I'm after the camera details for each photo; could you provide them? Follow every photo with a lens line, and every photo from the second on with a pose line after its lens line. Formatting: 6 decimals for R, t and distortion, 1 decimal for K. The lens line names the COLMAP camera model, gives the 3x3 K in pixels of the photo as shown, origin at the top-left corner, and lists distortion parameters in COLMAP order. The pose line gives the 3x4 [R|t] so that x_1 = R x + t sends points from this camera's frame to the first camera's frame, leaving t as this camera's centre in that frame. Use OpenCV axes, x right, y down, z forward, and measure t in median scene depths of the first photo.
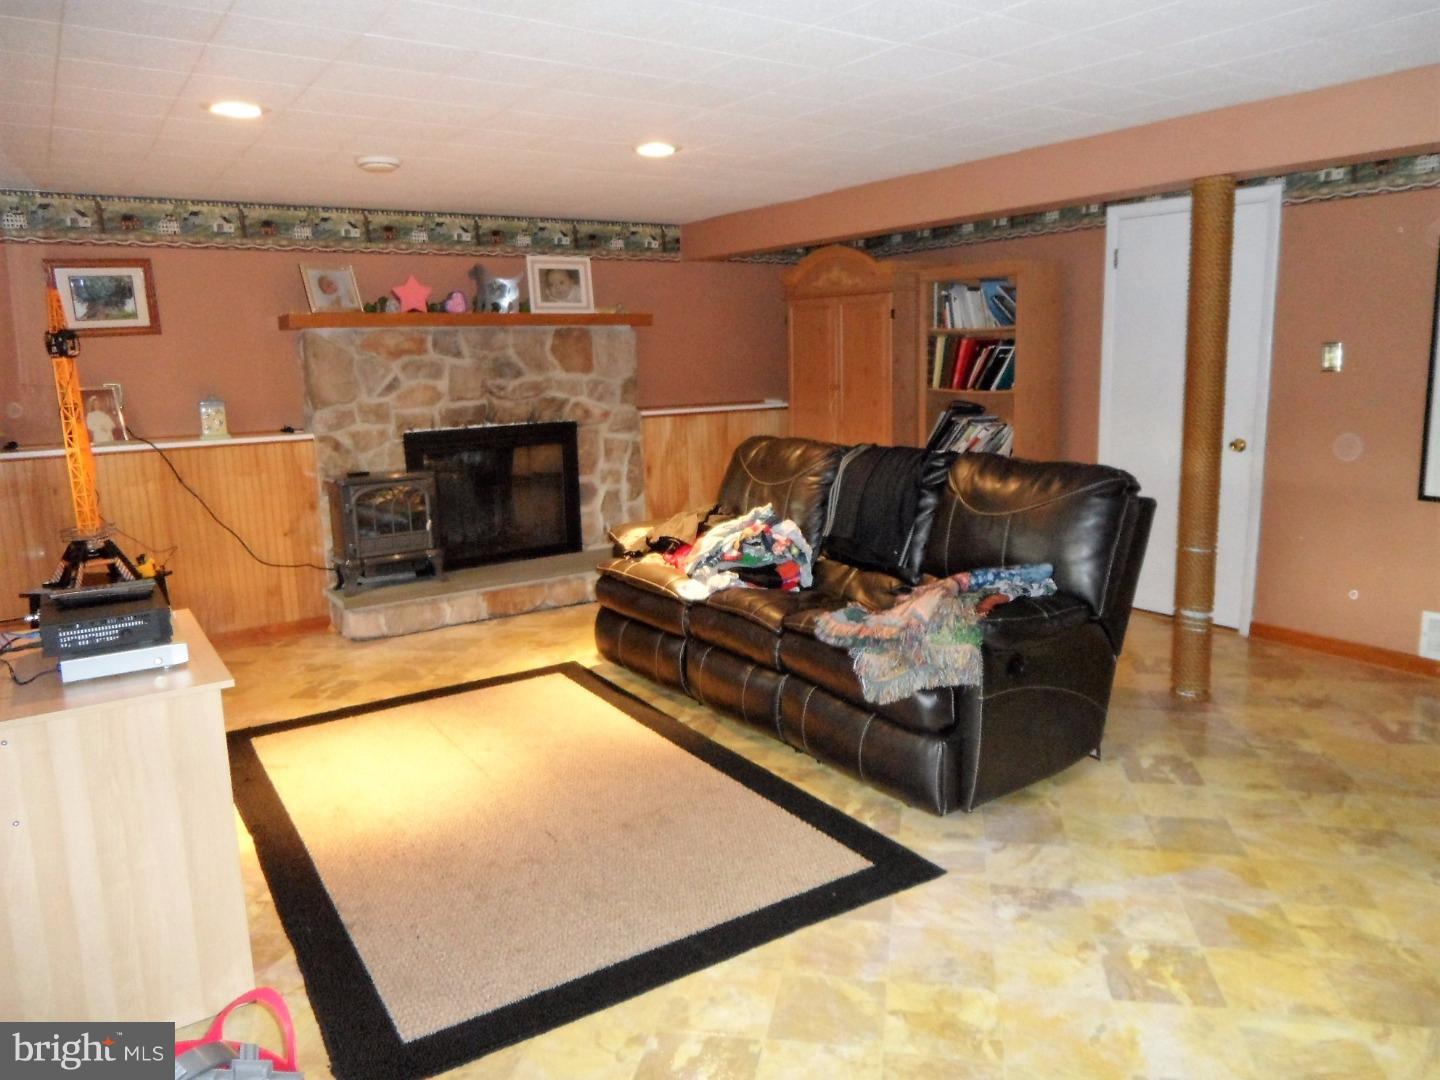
lens RADIAL K [[1043.8, 0, 720.2], [0, 1043.8, 541.0], [0, 0, 1]] dist [-0.041692, 0.043438]
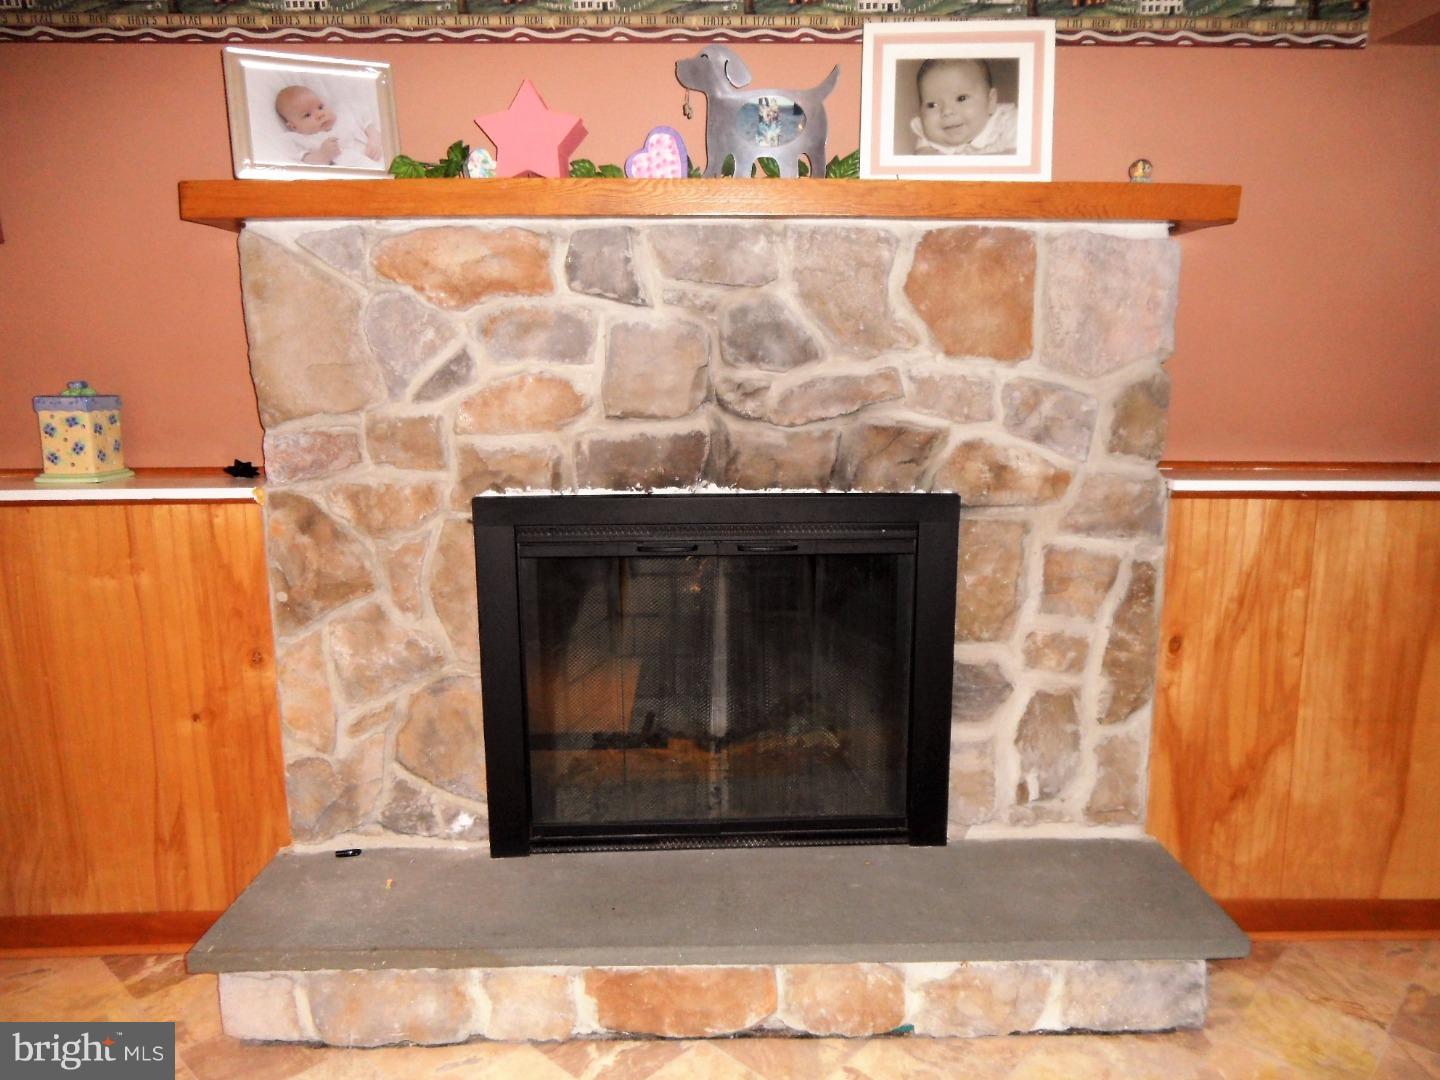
lens RADIAL K [[1043.8, 0, 713.9], [0, 1043.8, 541.5], [0, 0, 1]] dist [-0.041692, 0.043438]
pose [[0.846705, 0.118293, -0.518745, -0.025330], [-0.115247, 0.992600, 0.038241, -0.106288], [0.519431, 0.027405, 0.854073, 0.675731]]
